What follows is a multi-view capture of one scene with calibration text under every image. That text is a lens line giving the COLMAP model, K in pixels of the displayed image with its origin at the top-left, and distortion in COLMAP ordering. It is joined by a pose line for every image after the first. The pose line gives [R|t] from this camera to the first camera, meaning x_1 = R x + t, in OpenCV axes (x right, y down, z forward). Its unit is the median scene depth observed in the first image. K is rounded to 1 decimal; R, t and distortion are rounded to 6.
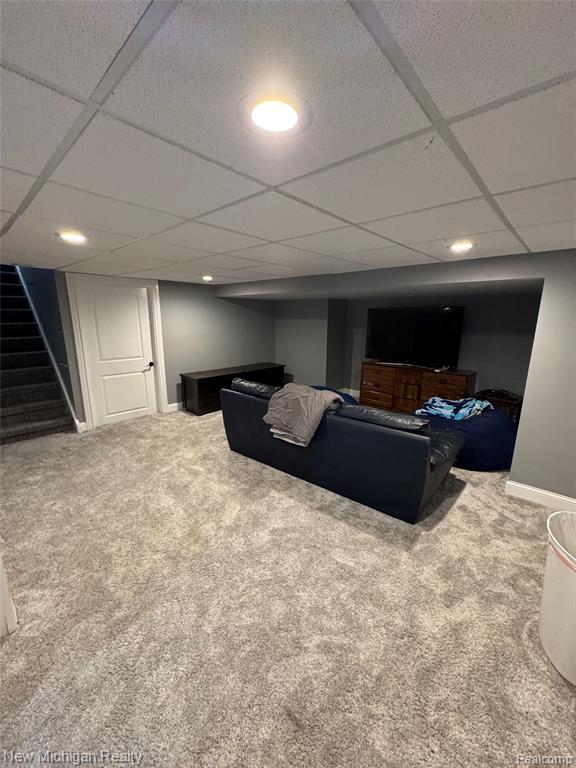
lens RADIAL K [[305.2, 0, 290.8], [0, 305.2, 385.5], [0, 0, 1]] dist [0.001341, 0.000103]
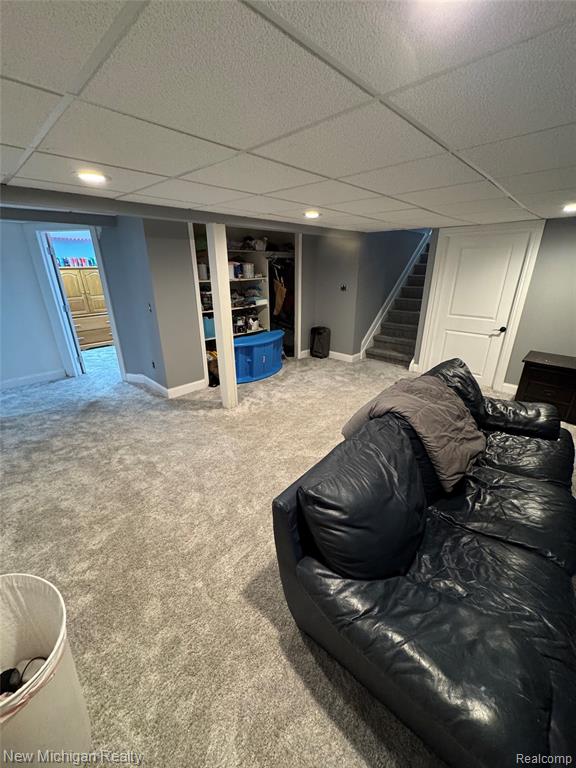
lens RADIAL K [[305.2, 0, 290.1], [0, 305.2, 382.9], [0, 0, 1]] dist [0.001341, 0.000103]
pose [[-0.019605, 0.348486, -0.937109, 0.496613], [-0.220516, 0.912700, 0.344022, -0.121040], [0.975186, 0.213392, 0.058954, 0.521518]]
